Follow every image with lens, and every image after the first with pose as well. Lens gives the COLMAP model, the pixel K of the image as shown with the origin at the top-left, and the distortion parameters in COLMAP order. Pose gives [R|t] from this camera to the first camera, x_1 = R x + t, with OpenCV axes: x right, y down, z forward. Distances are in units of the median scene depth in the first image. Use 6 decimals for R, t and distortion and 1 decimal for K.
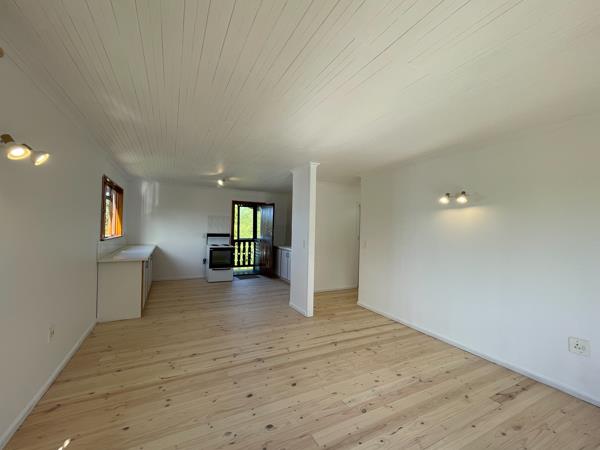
lens RADIAL K [[255.8, 0, 300.5], [0, 255.8, 223.9], [0, 0, 1]] dist [-0.000705, -0.000669]
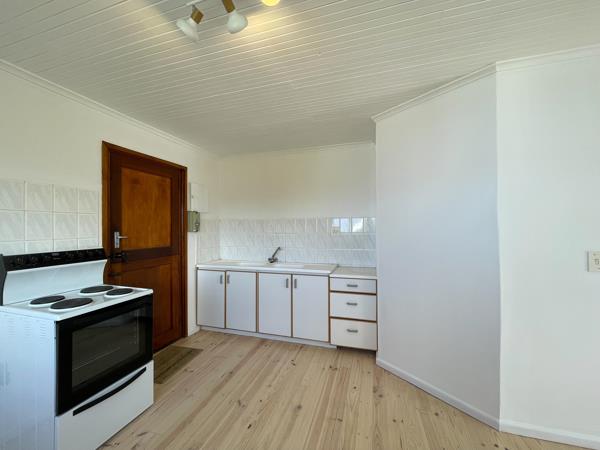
lens RADIAL K [[242.5, 0, 300.6], [0, 242.5, 224.6], [0, 0, 1]] dist [-0.002792, 0.000305]
pose [[0.699340, -0.025512, 0.714334, -0.632525], [0.016162, 0.999672, 0.019880, 0.014189], [-0.714607, -0.002358, 0.699522, 1.253980]]
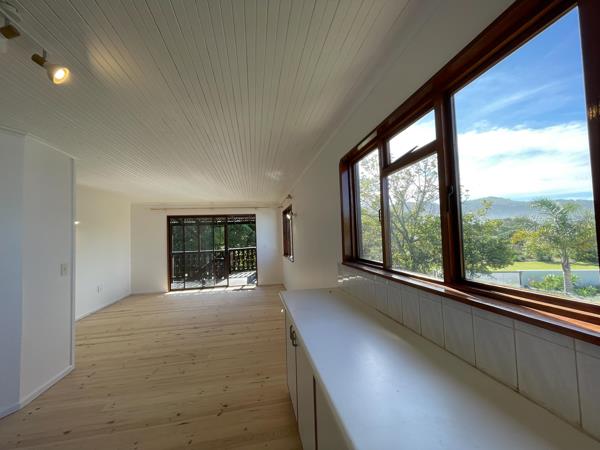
lens RADIAL K [[242.5, 0, 301.2], [0, 242.5, 226.4], [0, 0, 1]] dist [-0.002792, 0.000305]
pose [[-0.960960, 0.016581, 0.276189, -0.889541], [0.003523, 0.998855, -0.047710, -0.000499], [-0.276663, -0.044875, -0.959919, 1.700942]]
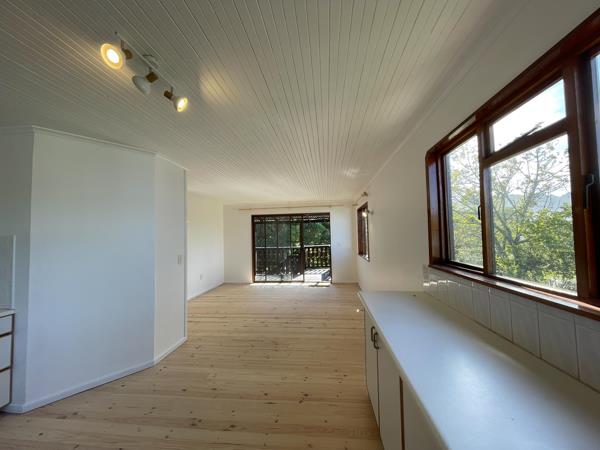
lens RADIAL K [[242.5, 0, 300.4], [0, 242.5, 226.0], [0, 0, 1]] dist [-0.002792, 0.000305]
pose [[-0.837292, 0.013820, 0.546581, -0.876934], [-0.009443, 0.999166, -0.039730, -0.002326], [-0.546674, -0.038427, -0.836463, 1.712111]]
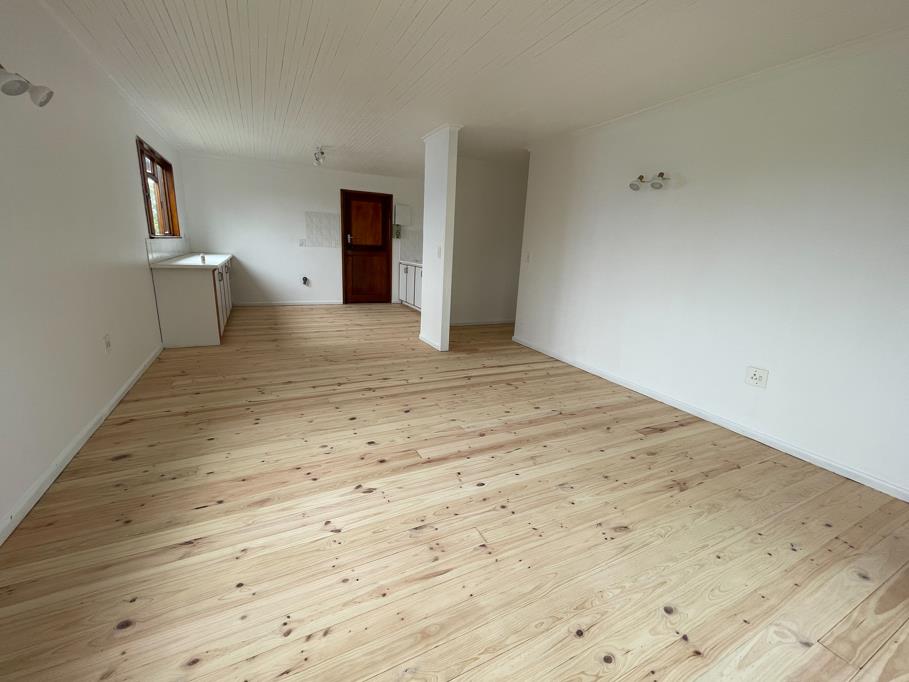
lens RADIAL K [[387.5, 0, 455.3], [0, 387.5, 339.0], [0, 0, 1]] dist [-0.000705, -0.000669]
pose [[0.999635, 0.026208, -0.006511, 0.087636], [-0.023758, 0.968119, 0.249362, 0.049798], [0.012839, -0.249117, 0.968388, -0.109535]]
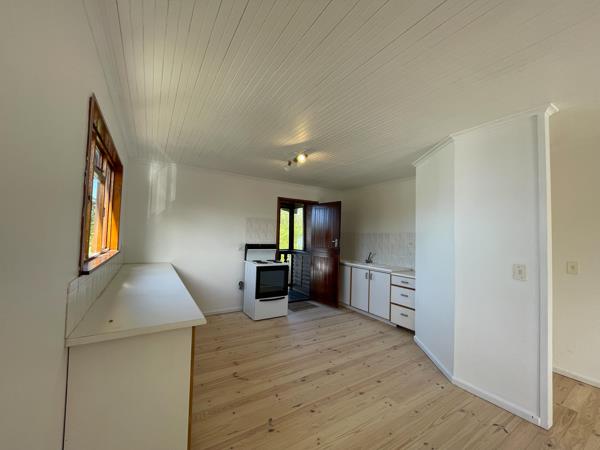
lens RADIAL K [[242.5, 0, 300.8], [0, 242.5, 225.9], [0, 0, 1]] dist [-0.002792, 0.000305]
pose [[0.996033, 0.008558, 0.088573, -0.531971], [-0.006839, 0.999783, -0.019689, 0.001763], [-0.088723, 0.019005, 0.995875, 0.670854]]
